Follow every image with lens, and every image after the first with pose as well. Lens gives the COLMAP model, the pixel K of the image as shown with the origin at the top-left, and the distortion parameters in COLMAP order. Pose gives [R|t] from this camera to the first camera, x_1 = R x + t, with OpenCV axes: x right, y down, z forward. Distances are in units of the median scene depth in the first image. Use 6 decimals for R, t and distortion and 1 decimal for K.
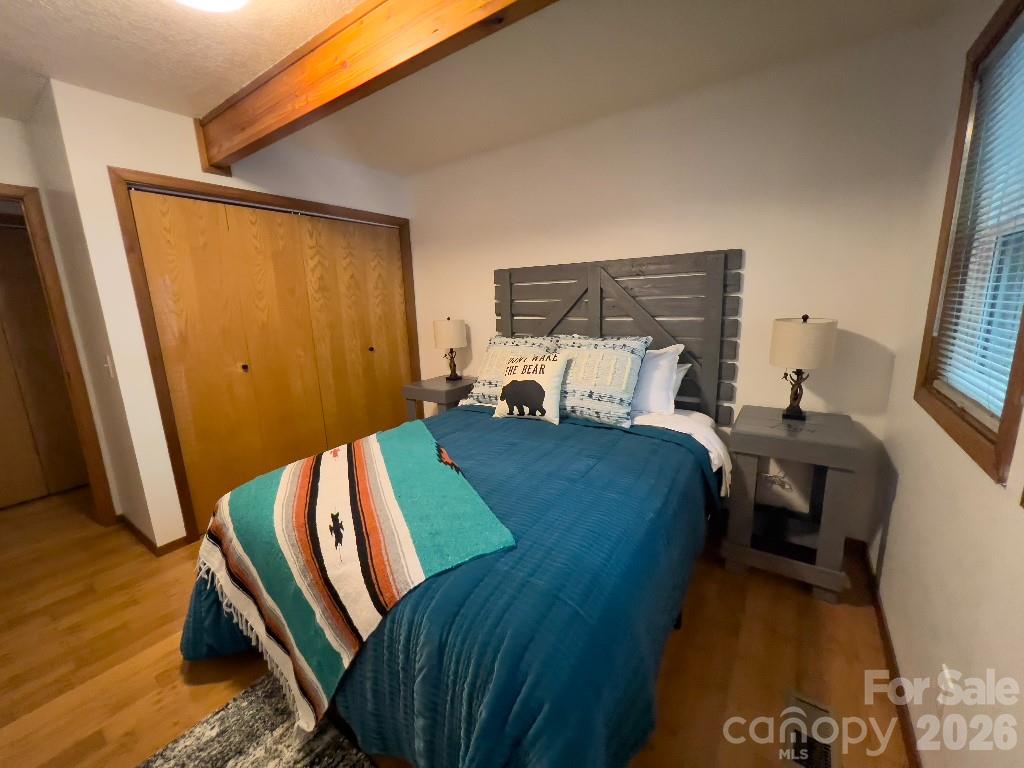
lens RADIAL K [[409.7, 0, 517.3], [0, 409.7, 381.4], [0, 0, 1]] dist [0.001520, -0.000155]
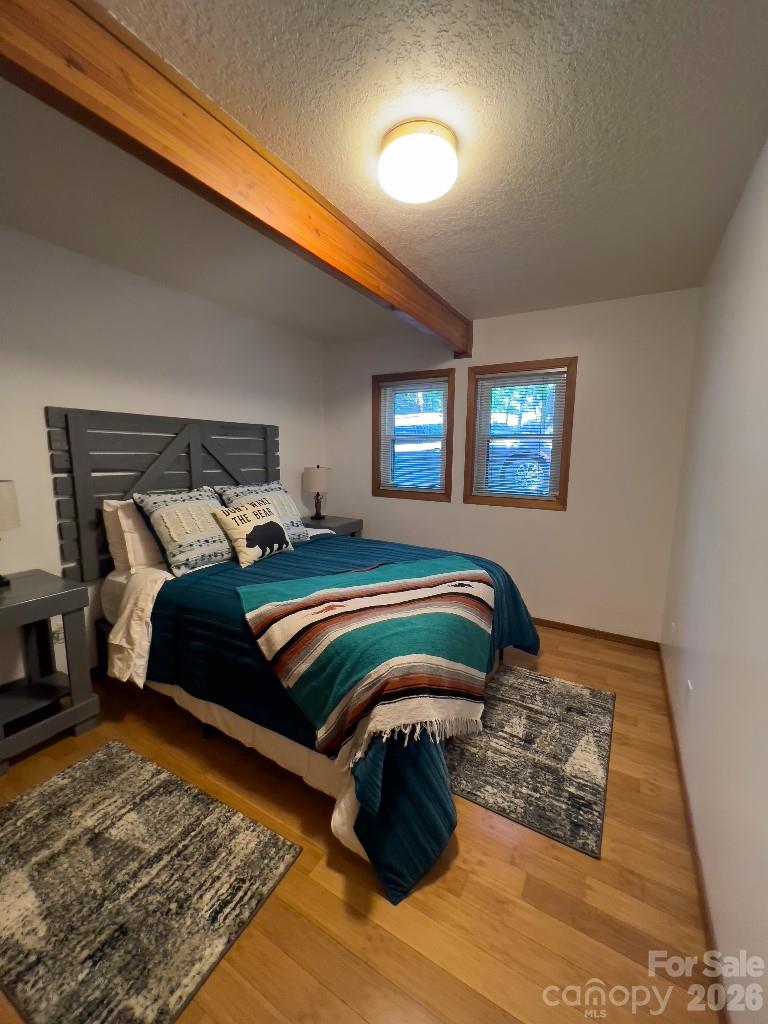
lens RADIAL K [[409.7, 0, 387.2], [0, 409.7, 511.6], [0, 0, 1]] dist [0.001520, -0.000155]
pose [[-0.080229, -0.110111, 0.990676, -1.120658], [0.192550, 0.973448, 0.123790, -0.108003], [-0.978002, 0.200686, -0.056897, 0.726067]]
